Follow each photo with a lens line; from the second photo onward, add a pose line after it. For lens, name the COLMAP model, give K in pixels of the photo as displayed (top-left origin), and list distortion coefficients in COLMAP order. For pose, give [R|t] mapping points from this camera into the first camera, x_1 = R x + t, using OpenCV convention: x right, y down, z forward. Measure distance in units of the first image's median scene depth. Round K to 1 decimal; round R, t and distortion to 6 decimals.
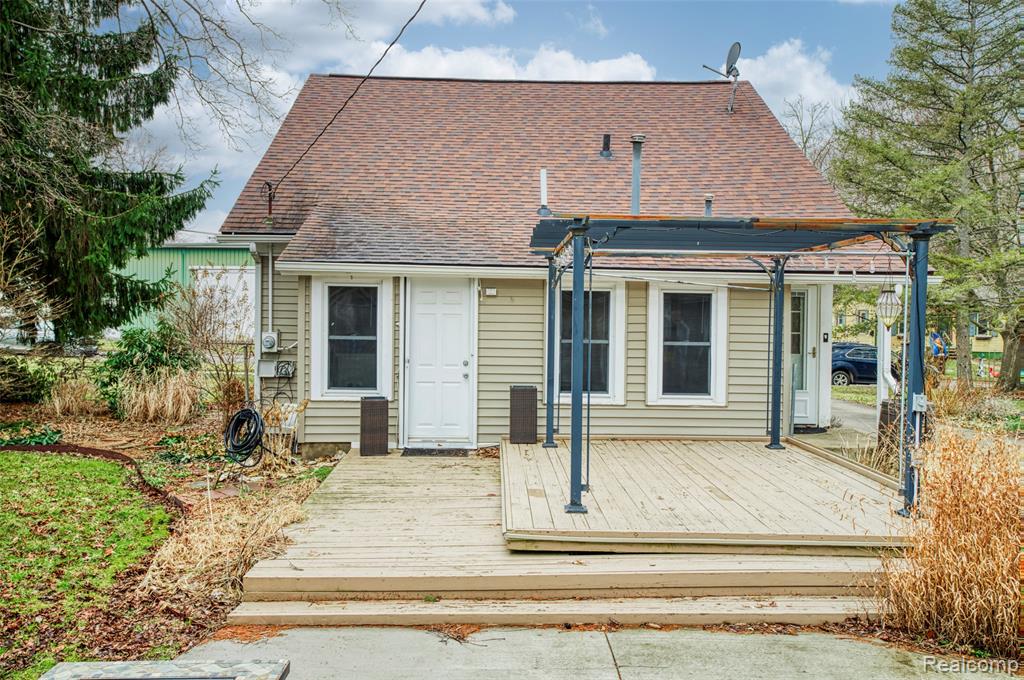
lens RADIAL K [[849.1, 0, 512.0], [0, 849.1, 340.0], [0, 0, 1]] dist [0.006733, 0.008079]
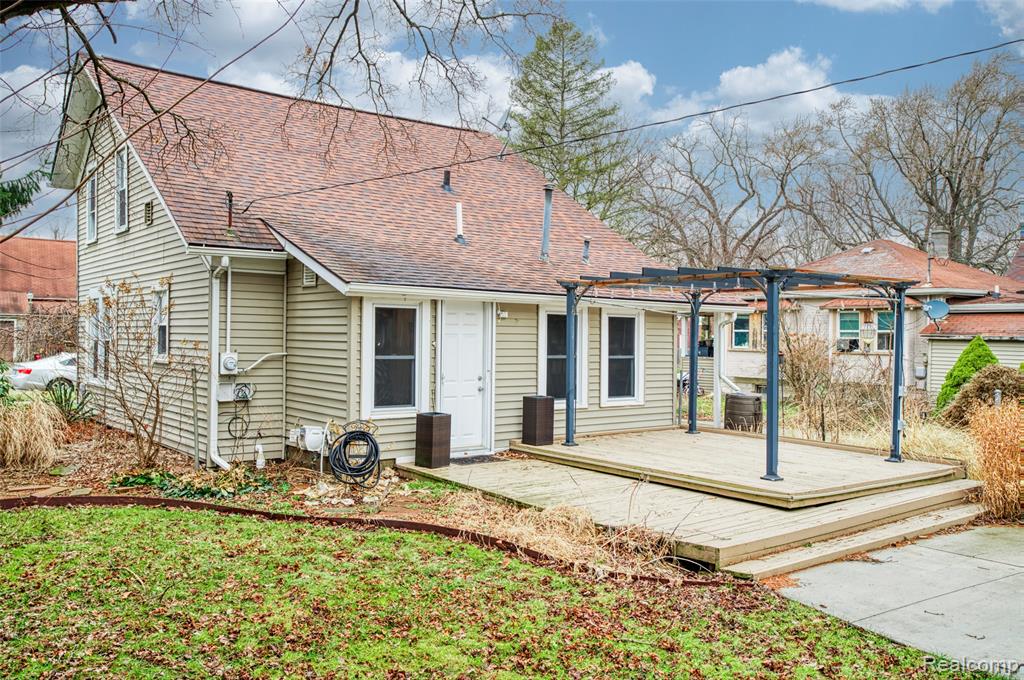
lens RADIAL K [[849.1, 0, 512.0], [0, 849.1, 340.0], [0, 0, 1]] dist [0.006733, 0.008079]
pose [[0.804298, -0.006864, 0.594186, -0.691094], [0.014416, 0.999864, -0.007963, -0.013351], [-0.594051, 0.014971, 0.804288, 0.078965]]
